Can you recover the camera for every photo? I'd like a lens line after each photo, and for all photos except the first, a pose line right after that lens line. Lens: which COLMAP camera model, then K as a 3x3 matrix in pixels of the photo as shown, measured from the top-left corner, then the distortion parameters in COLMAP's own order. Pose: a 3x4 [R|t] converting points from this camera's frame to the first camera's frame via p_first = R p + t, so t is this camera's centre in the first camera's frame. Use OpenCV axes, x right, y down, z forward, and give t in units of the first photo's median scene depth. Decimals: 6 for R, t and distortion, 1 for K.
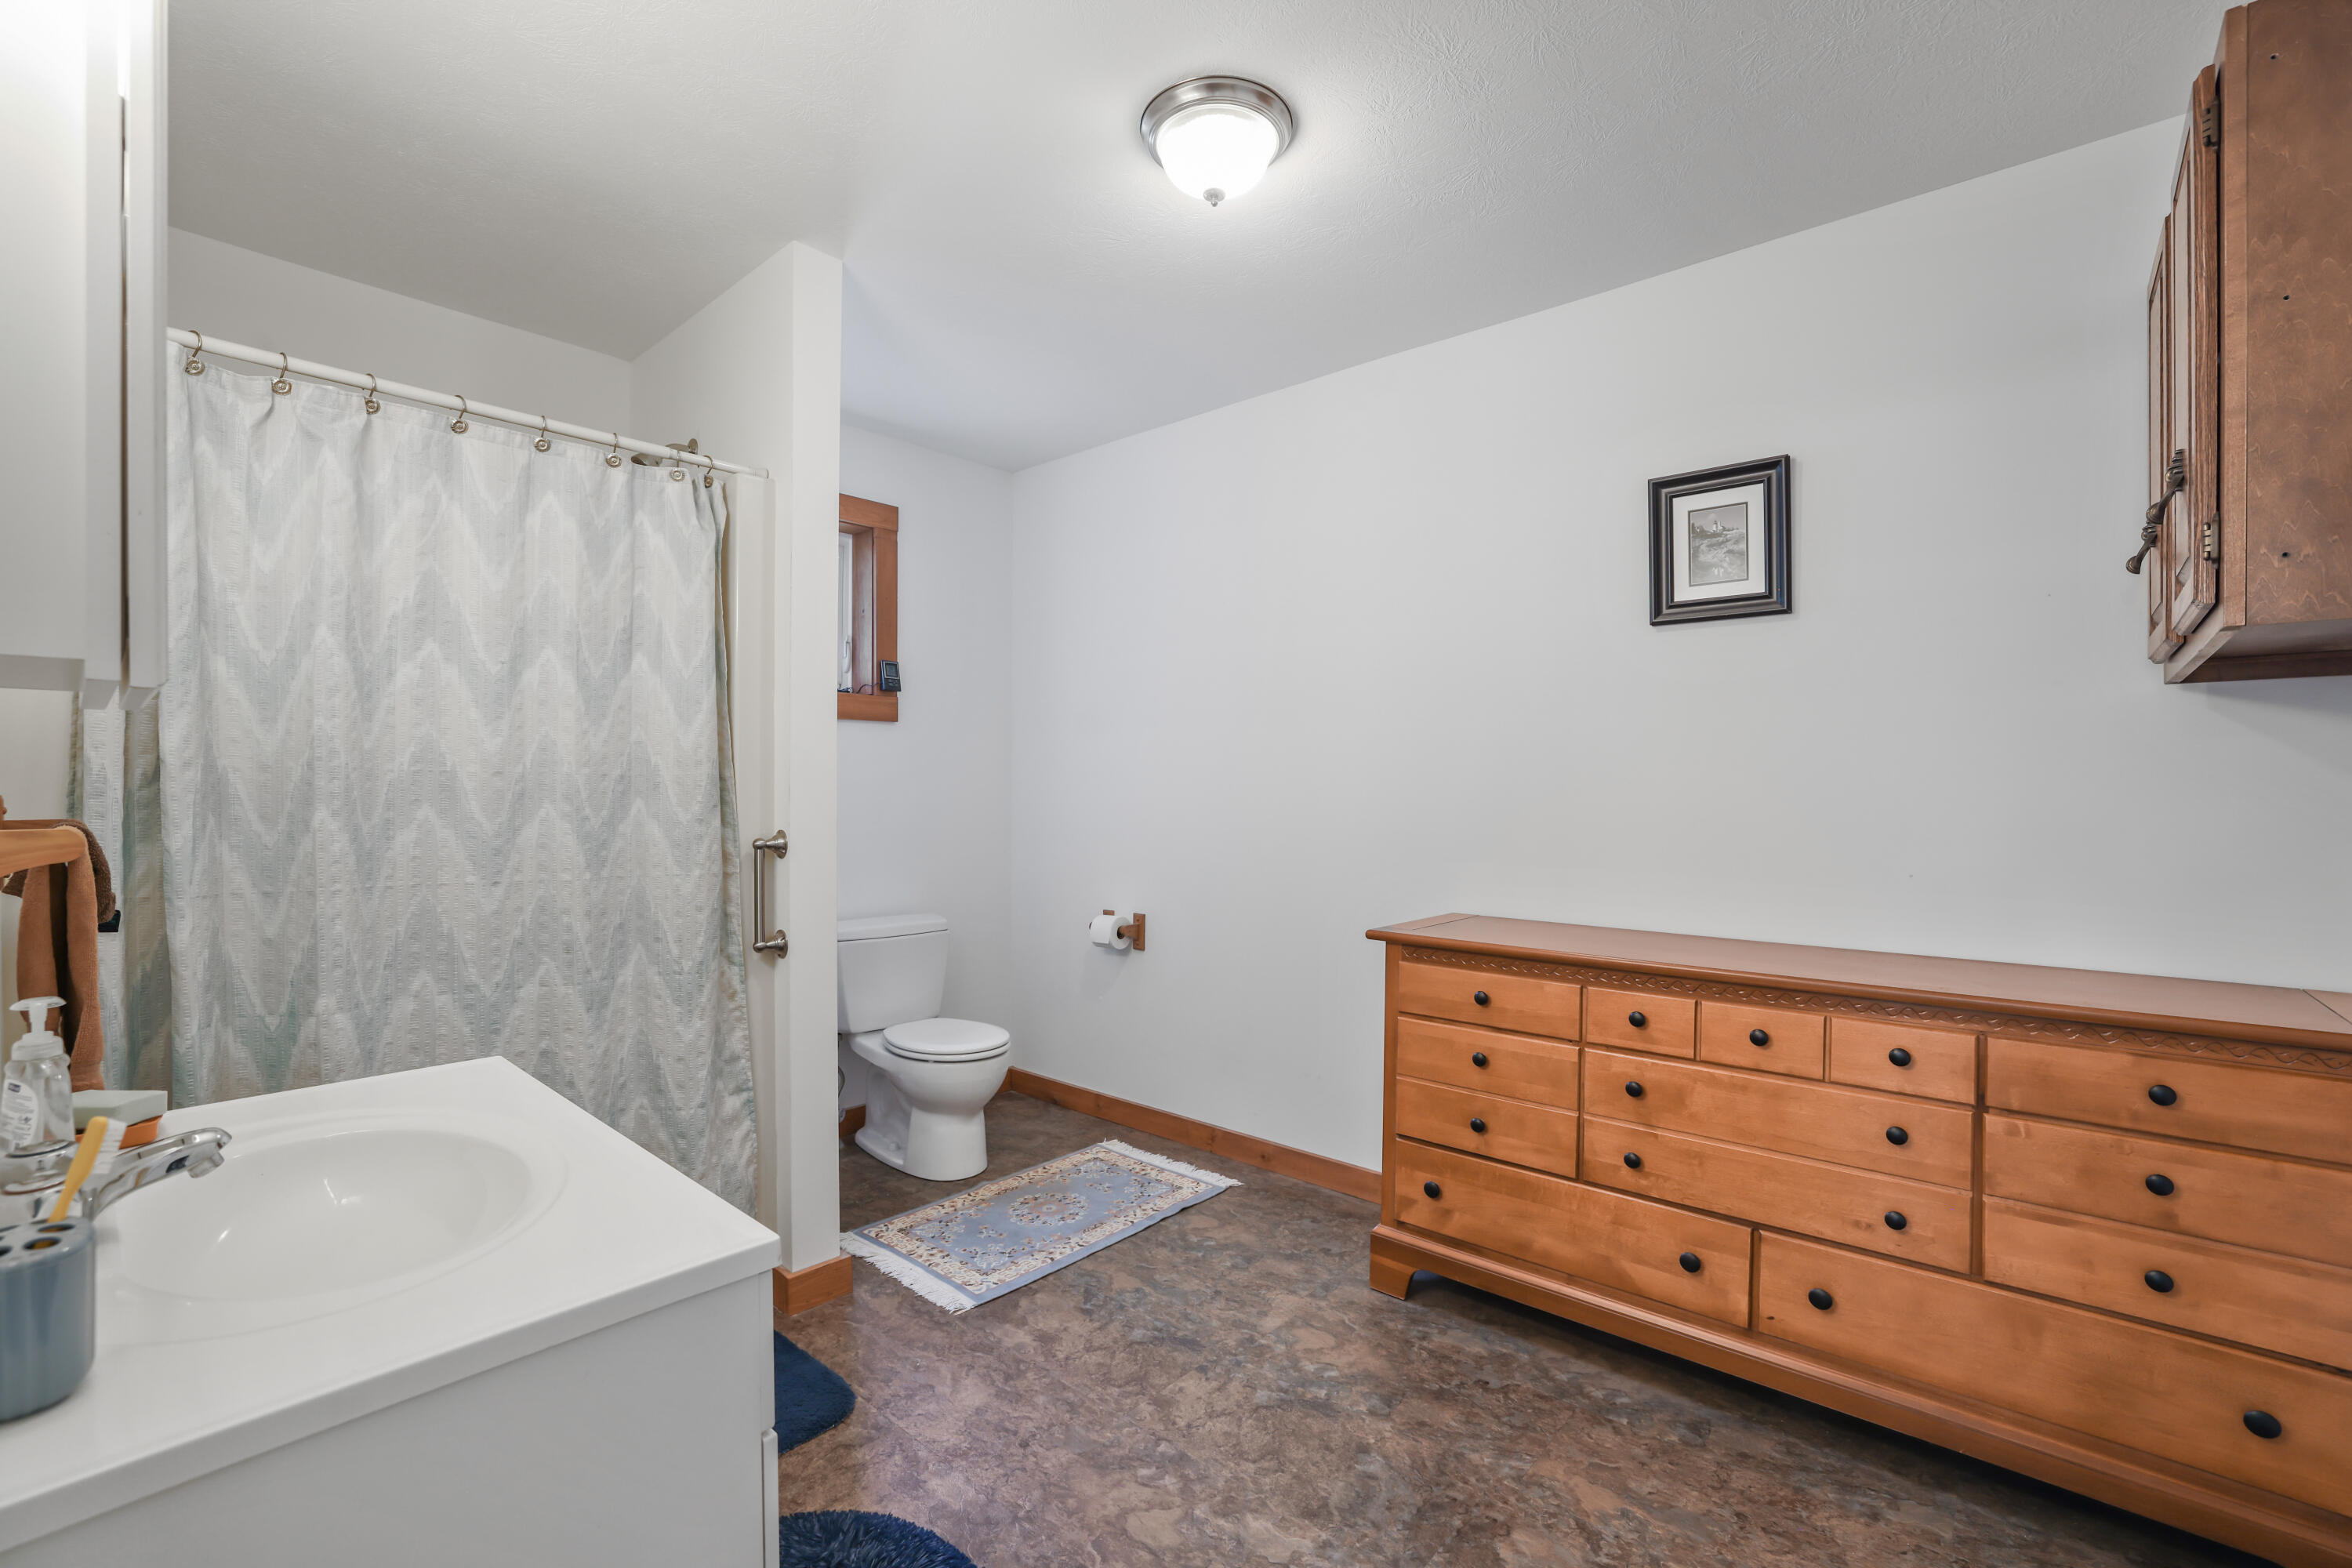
lens RADIAL K [[1016.6, 0, 1162.1], [0, 1016.6, 794.9], [0, 0, 1]] dist [-0.035287, 0.009091]
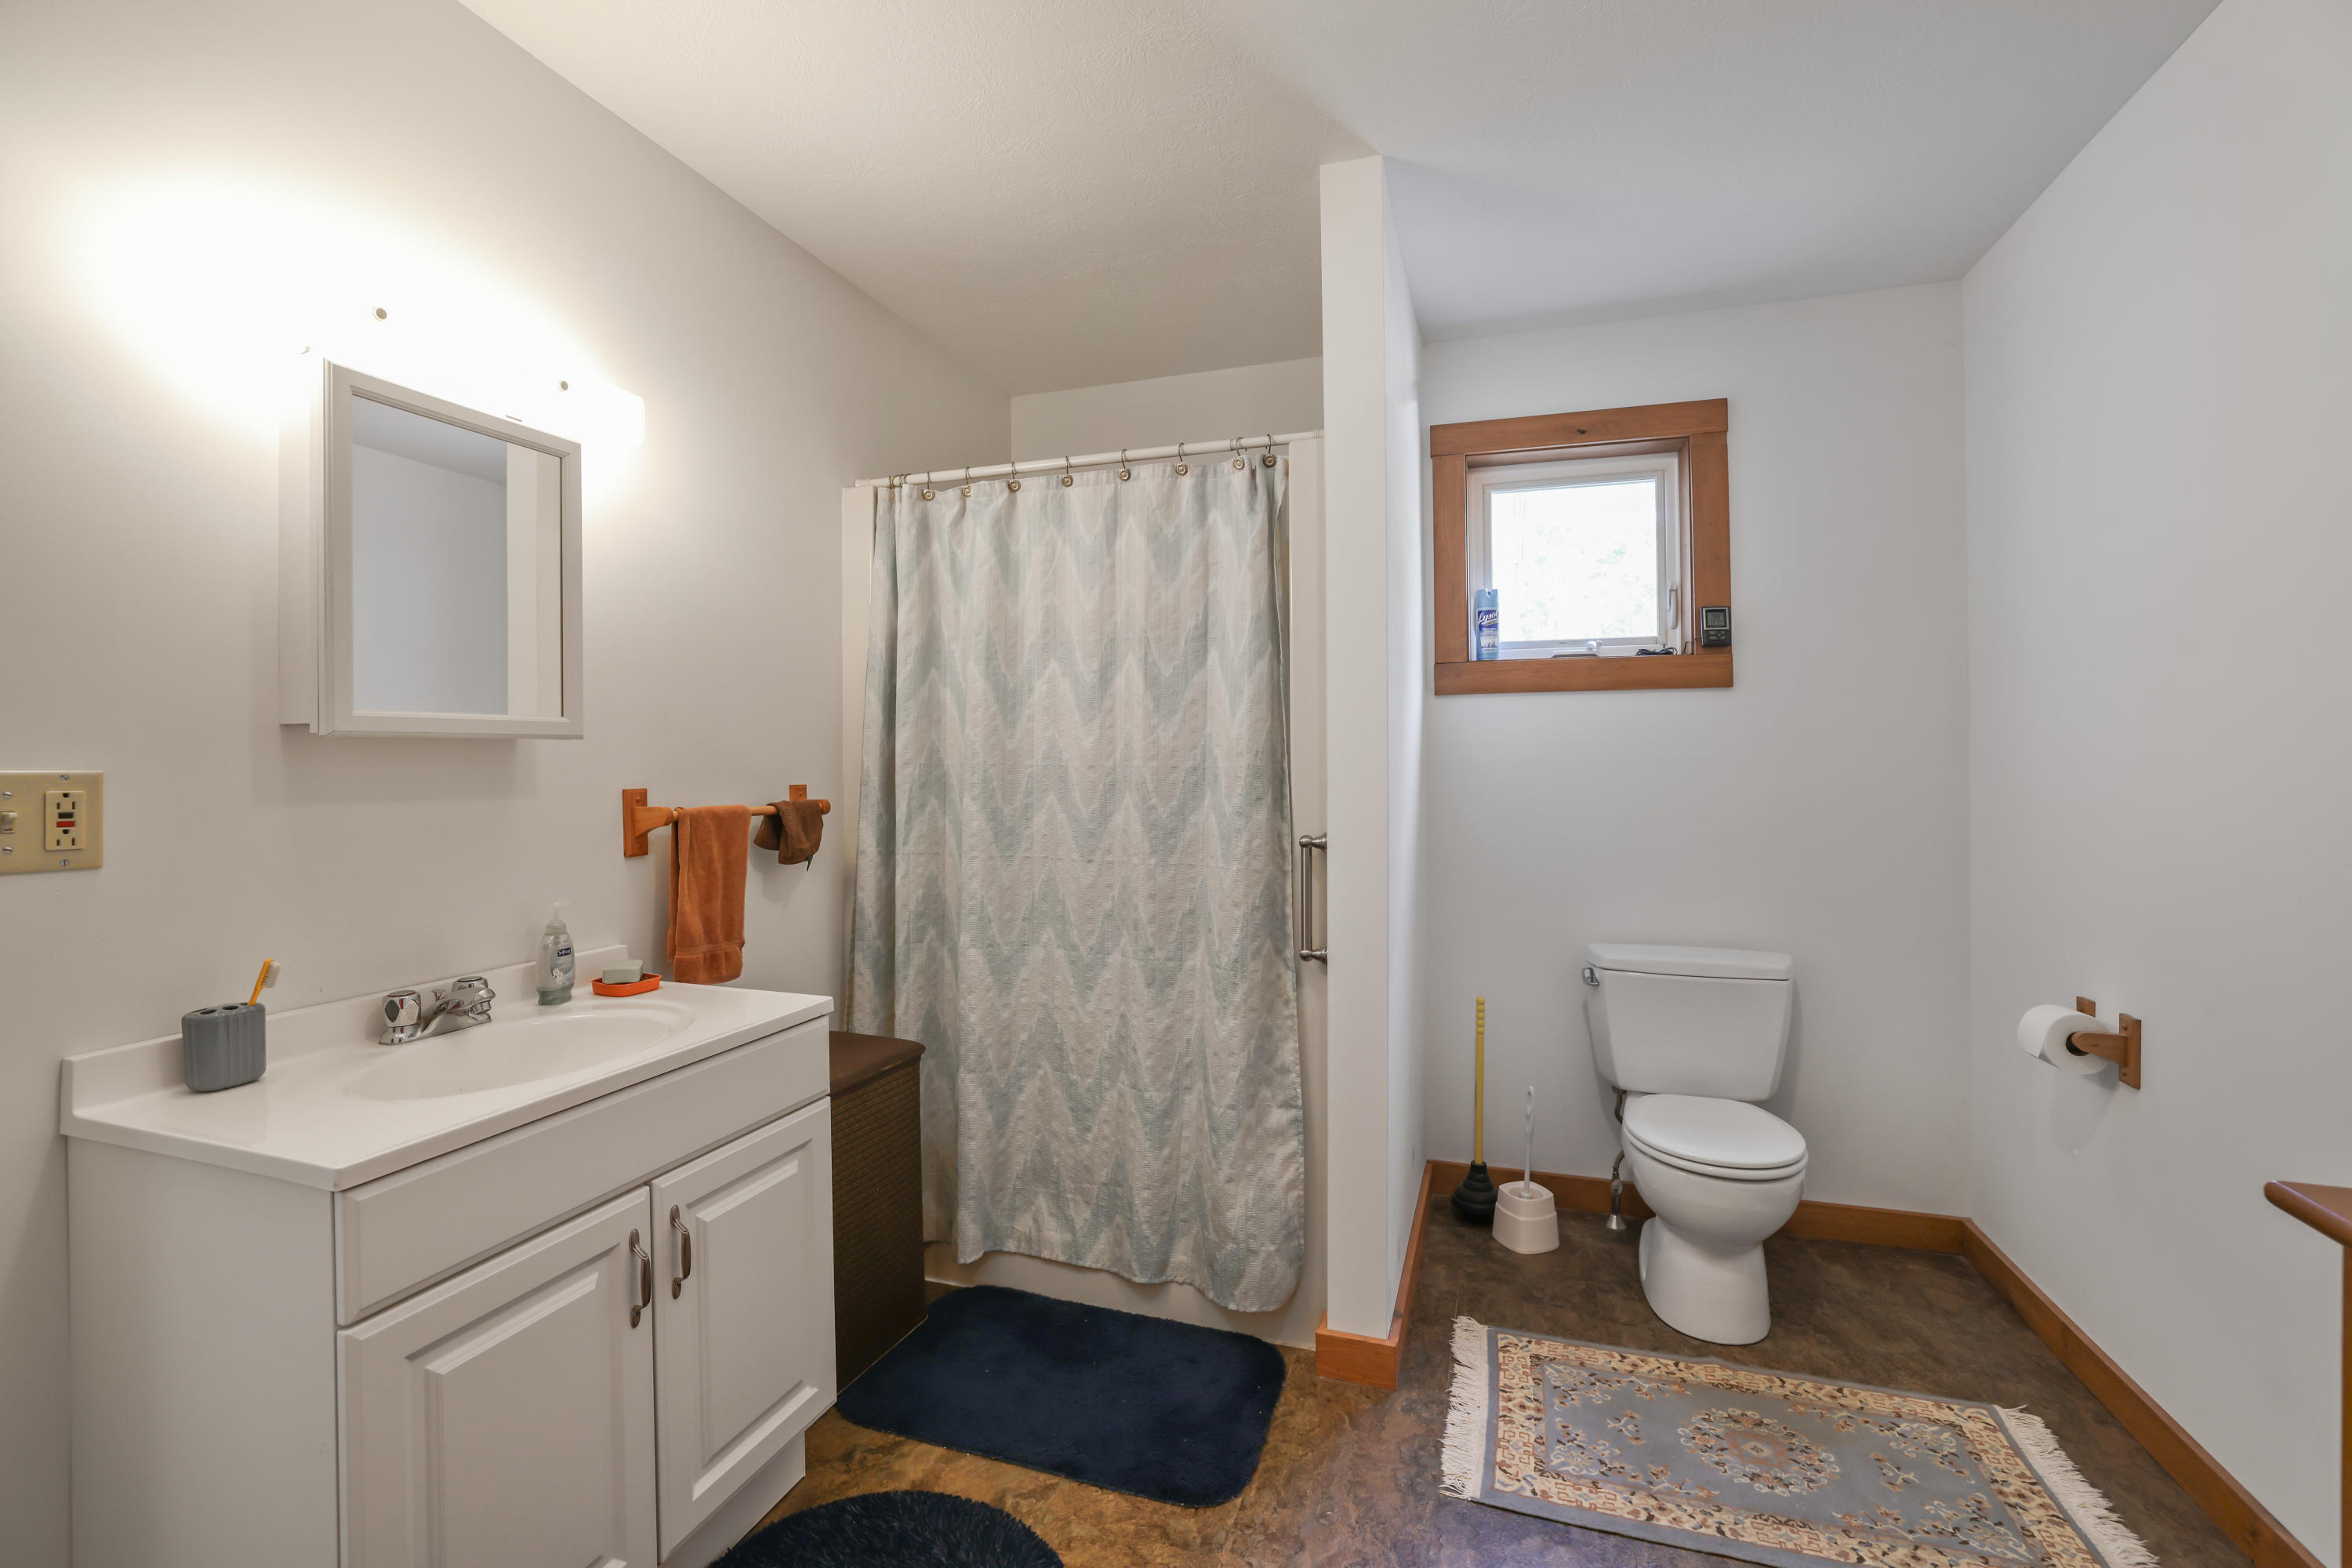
lens RADIAL K [[1016.6, 0, 1153.3], [0, 1016.6, 771.4], [0, 0, 1]] dist [-0.035287, 0.009091]
pose [[0.391143, -0.001680, -0.920328, 0.417446], [-0.003513, 0.999988, -0.003319, -0.011811], [0.920323, 0.004532, 0.391133, 0.553119]]
